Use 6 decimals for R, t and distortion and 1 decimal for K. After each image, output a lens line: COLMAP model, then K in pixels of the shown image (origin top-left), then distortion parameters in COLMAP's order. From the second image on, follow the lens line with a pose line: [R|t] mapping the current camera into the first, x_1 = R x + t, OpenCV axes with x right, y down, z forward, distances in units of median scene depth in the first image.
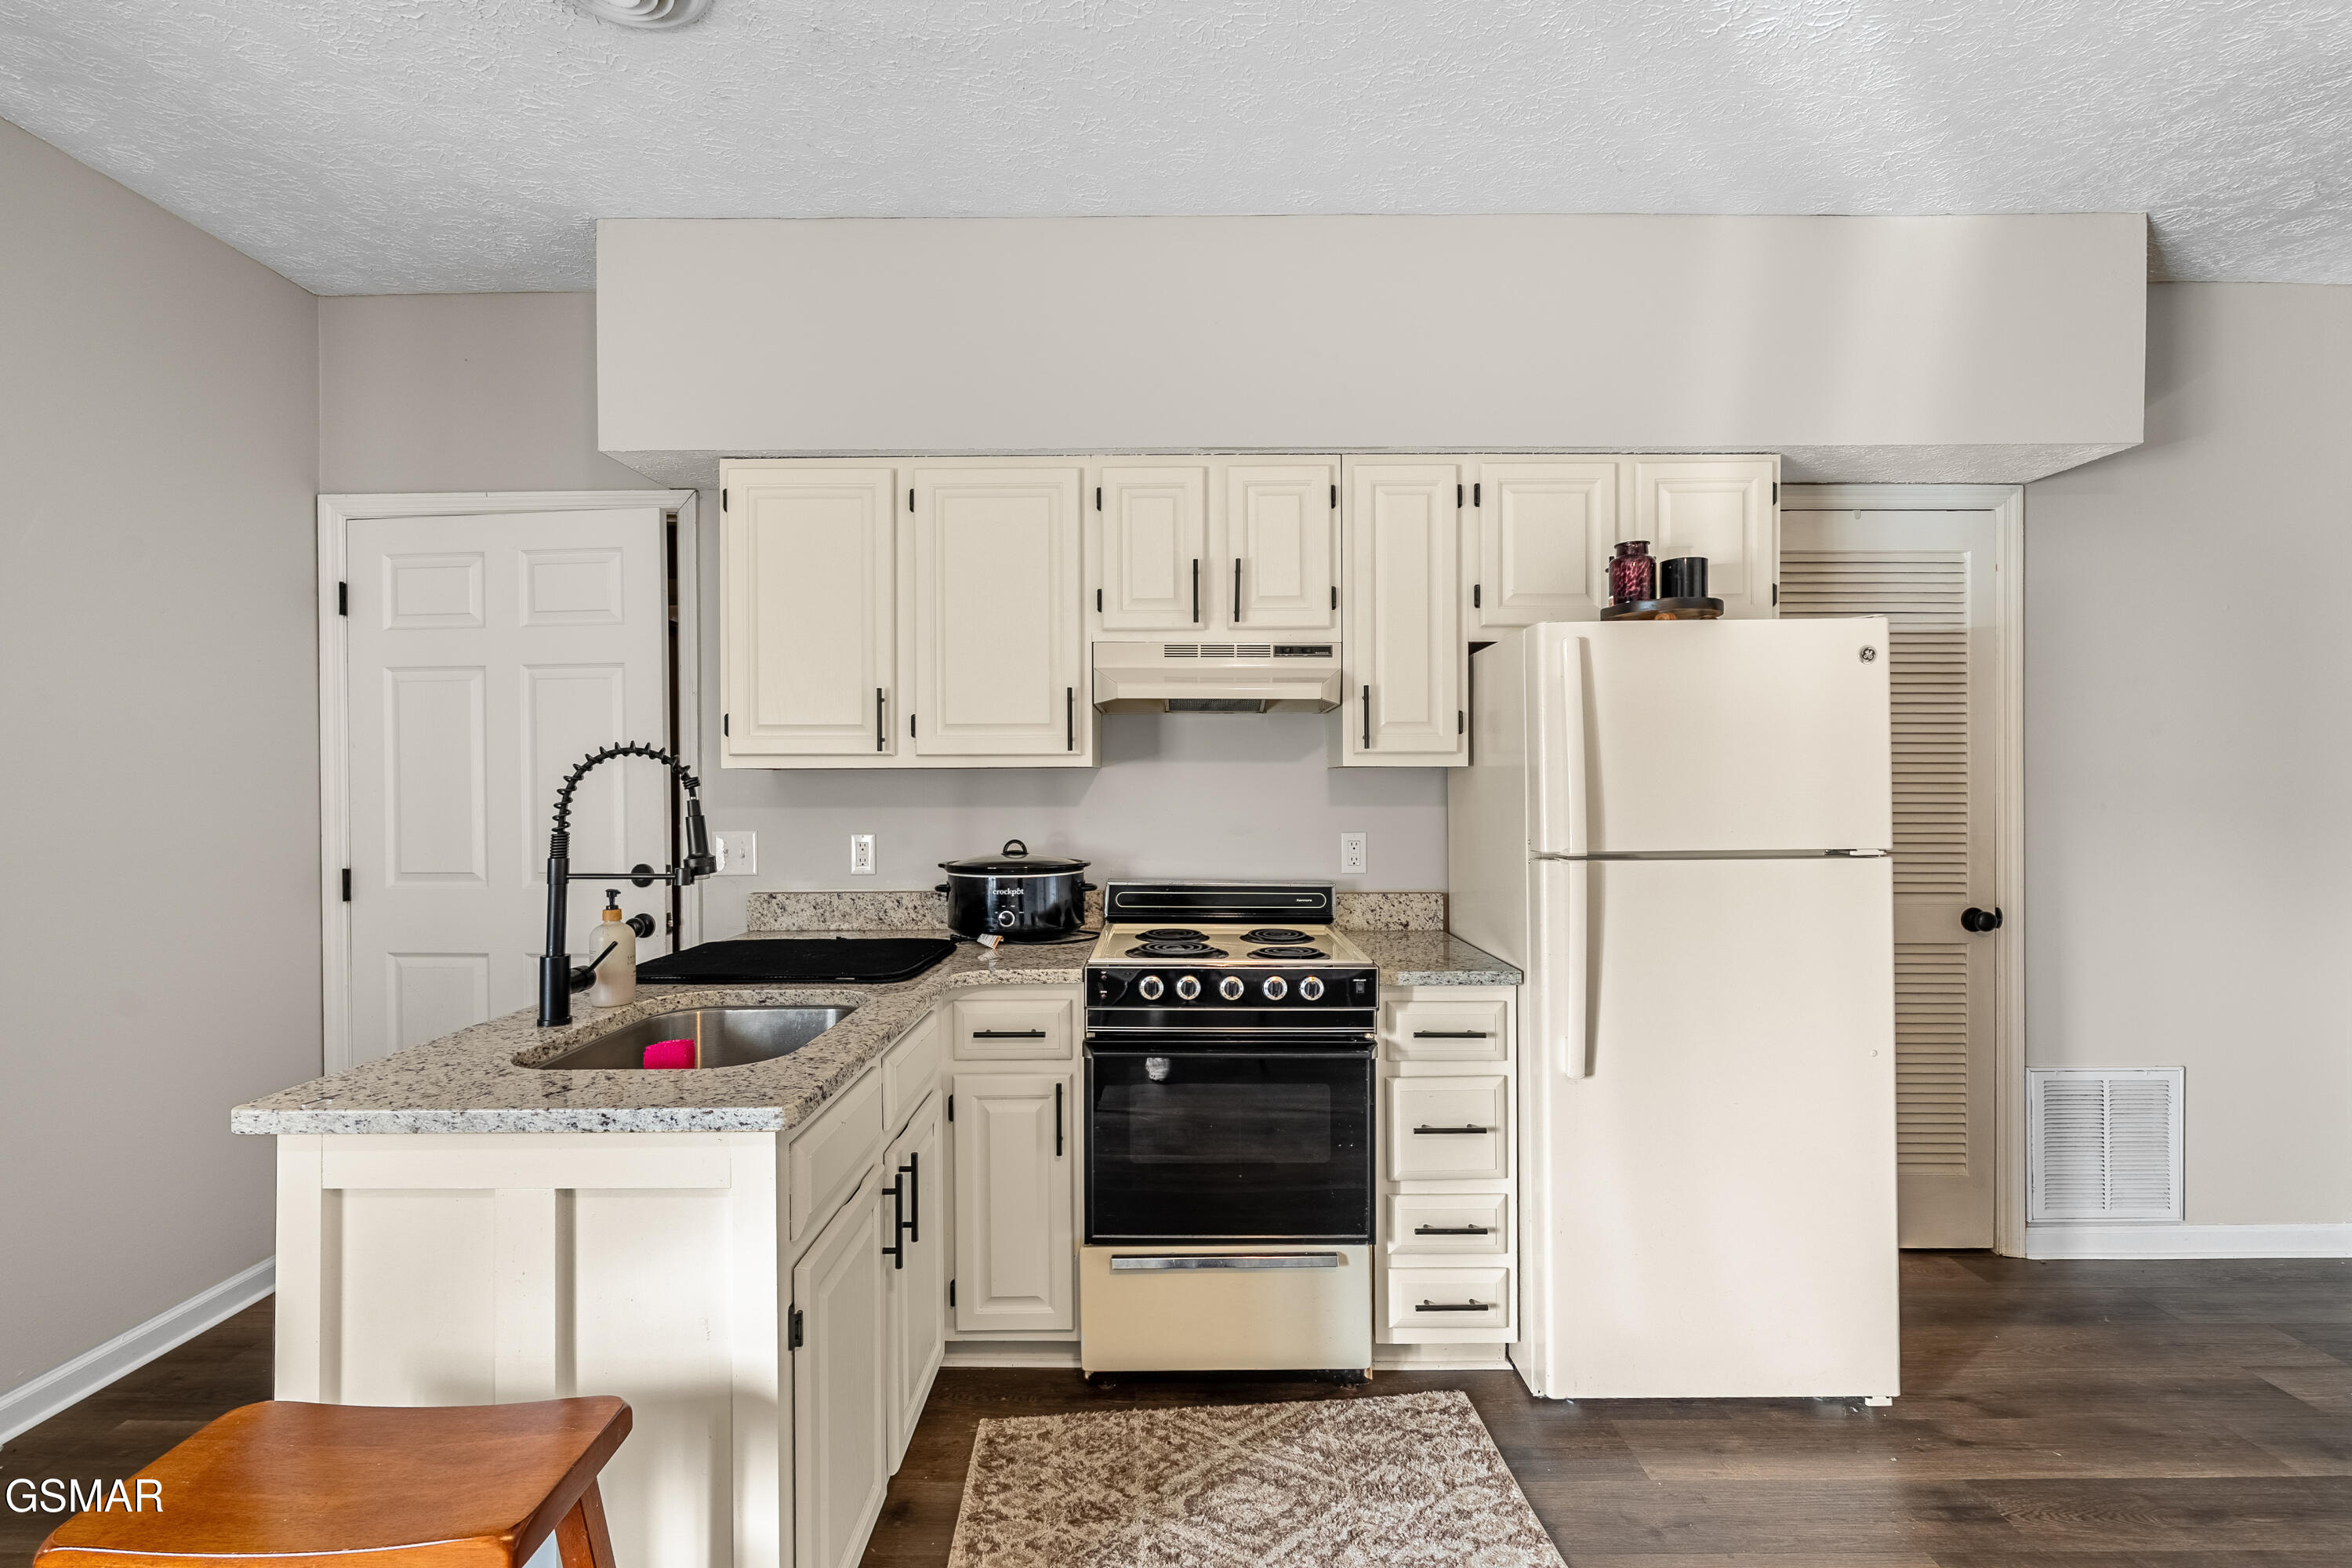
lens RADIAL K [[1039.0, 0, 1176.2], [0, 1039.0, 782.0], [0, 0, 1]] dist [-0.006478, 0.001899]
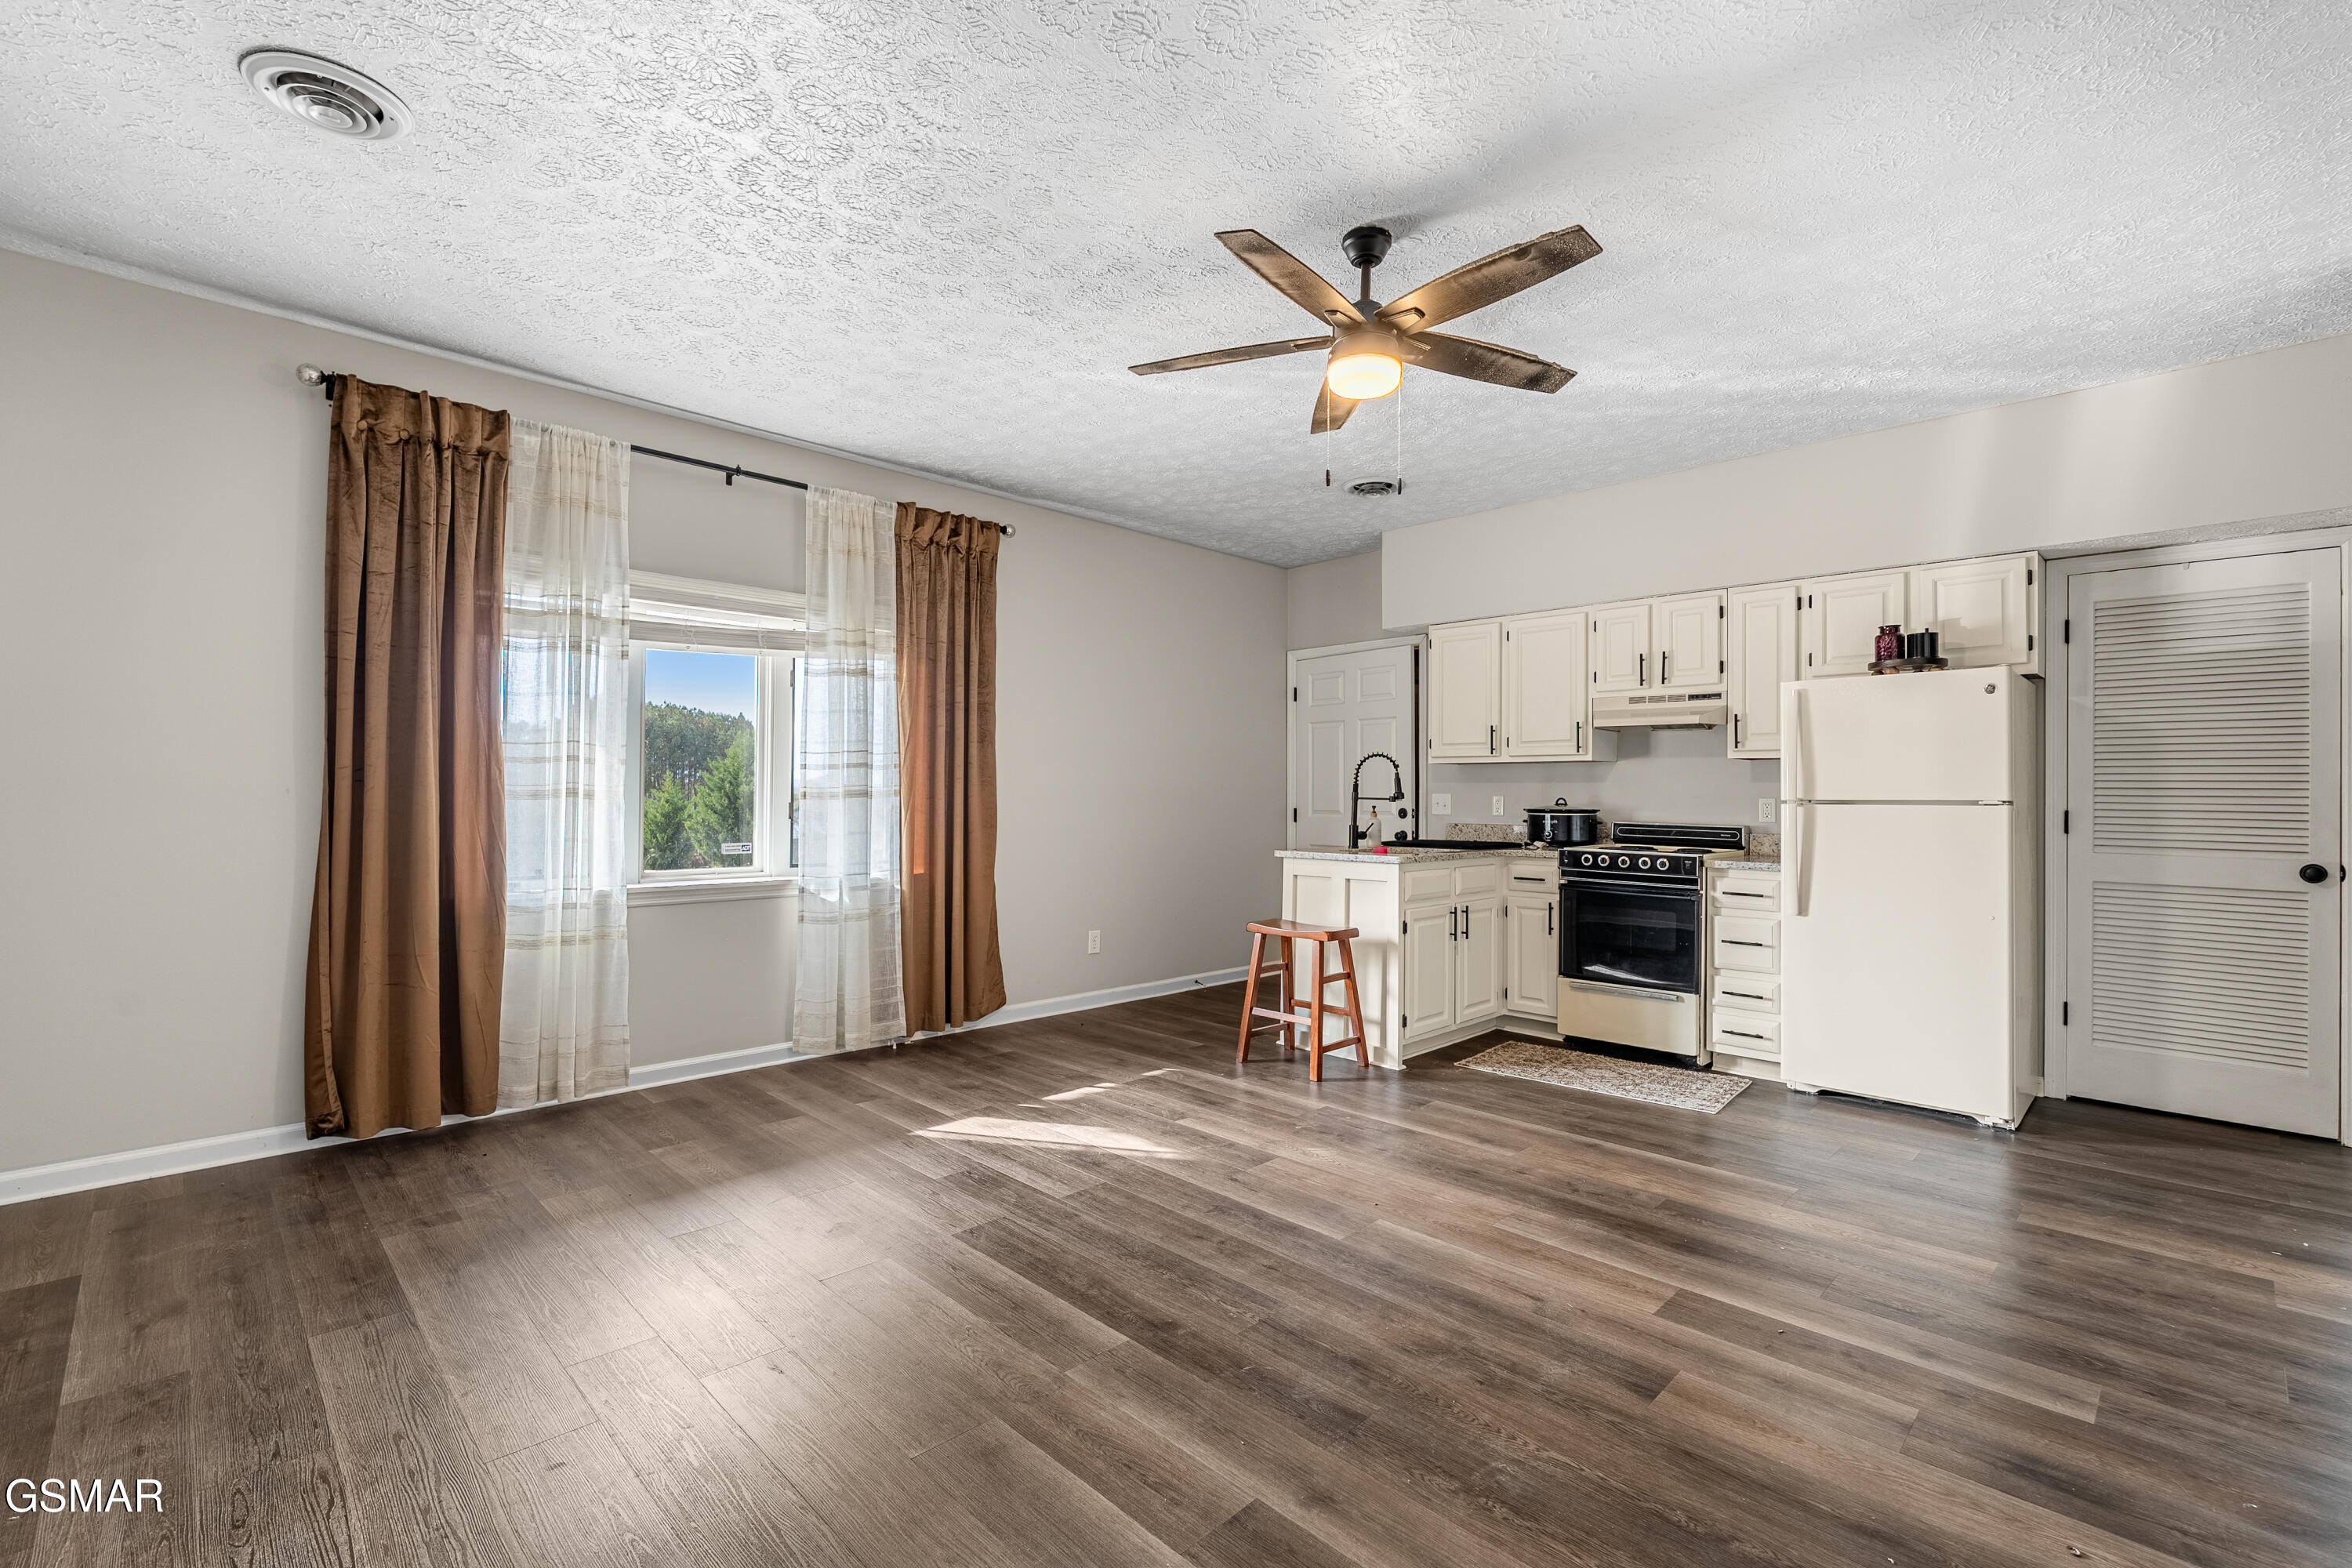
lens RADIAL K [[1039.0, 0, 1153.0], [0, 1039.0, 789.1], [0, 0, 1]] dist [-0.006478, 0.001899]
pose [[0.692644, 0.007207, -0.721244, 0.786334], [-0.008052, 0.999965, 0.002260, 0.043598], [0.721235, 0.004242, 0.692678, -1.009127]]
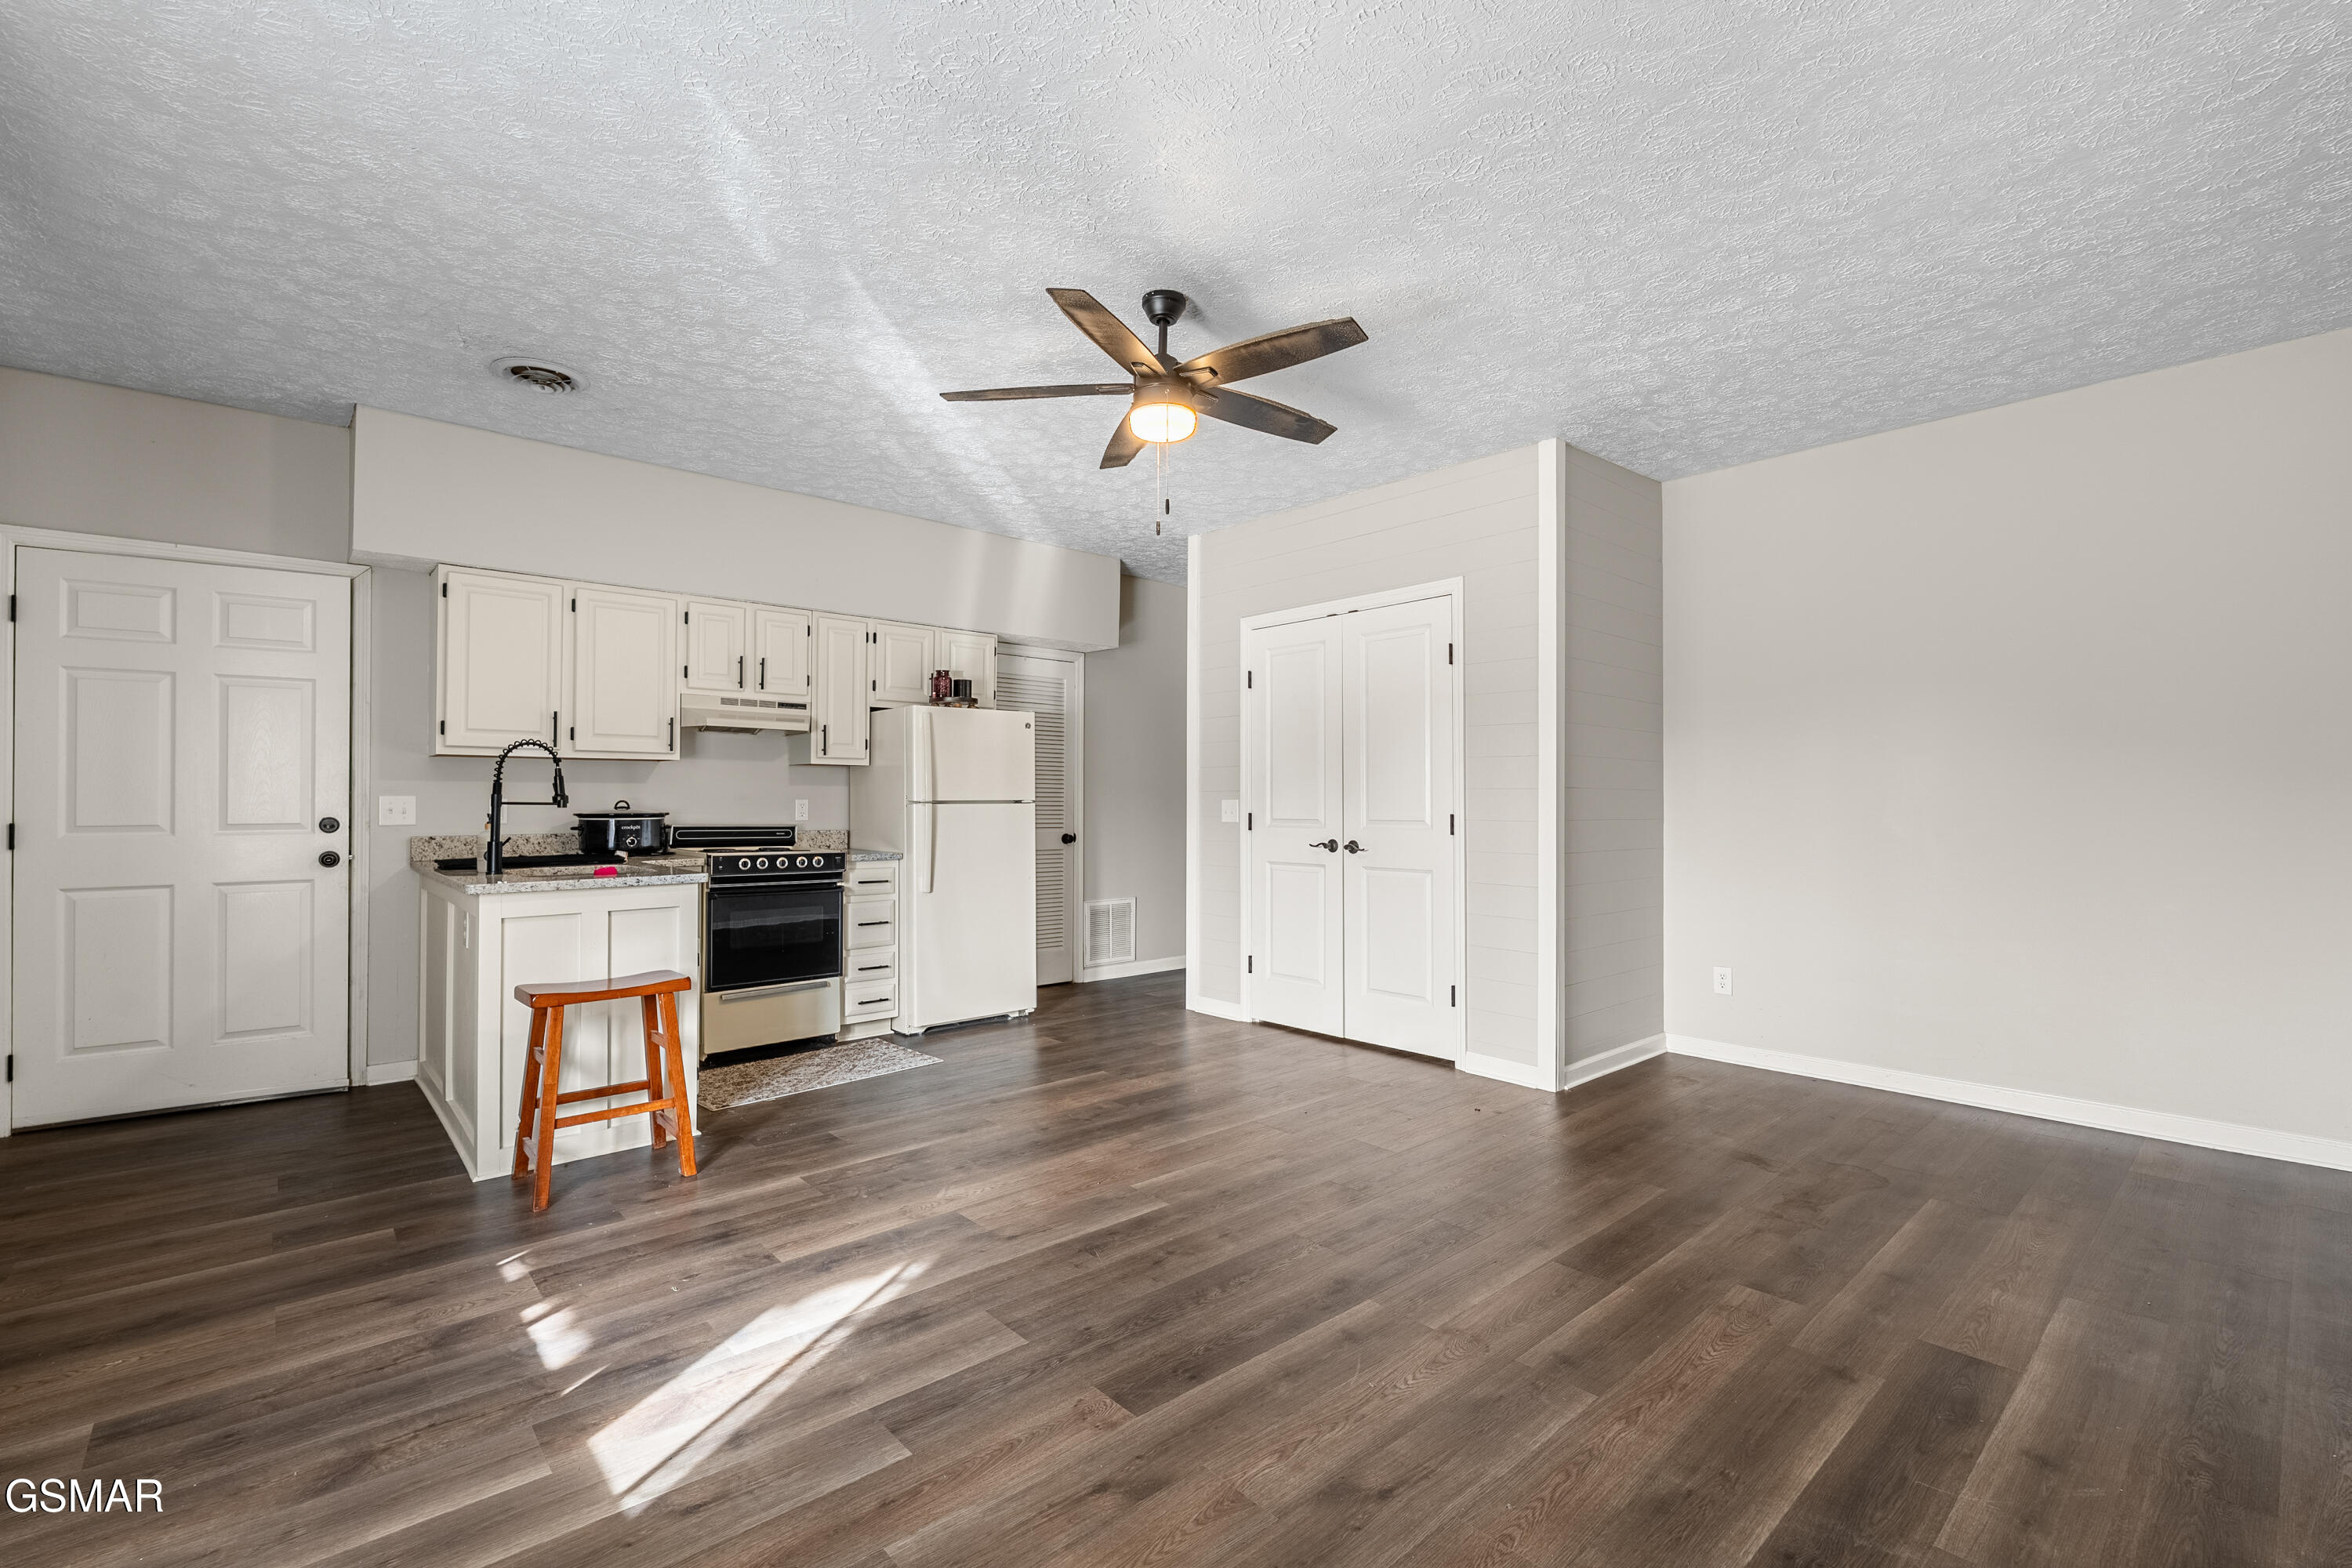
lens RADIAL K [[1039.0, 0, 1181.8], [0, 1039.0, 792.3], [0, 0, 1]] dist [-0.006478, 0.001899]
pose [[0.738318, 0.010583, 0.674370, -0.680831], [-0.006460, 0.999942, -0.008621, 0.054301], [-0.674422, 0.002009, 0.738343, -1.001944]]
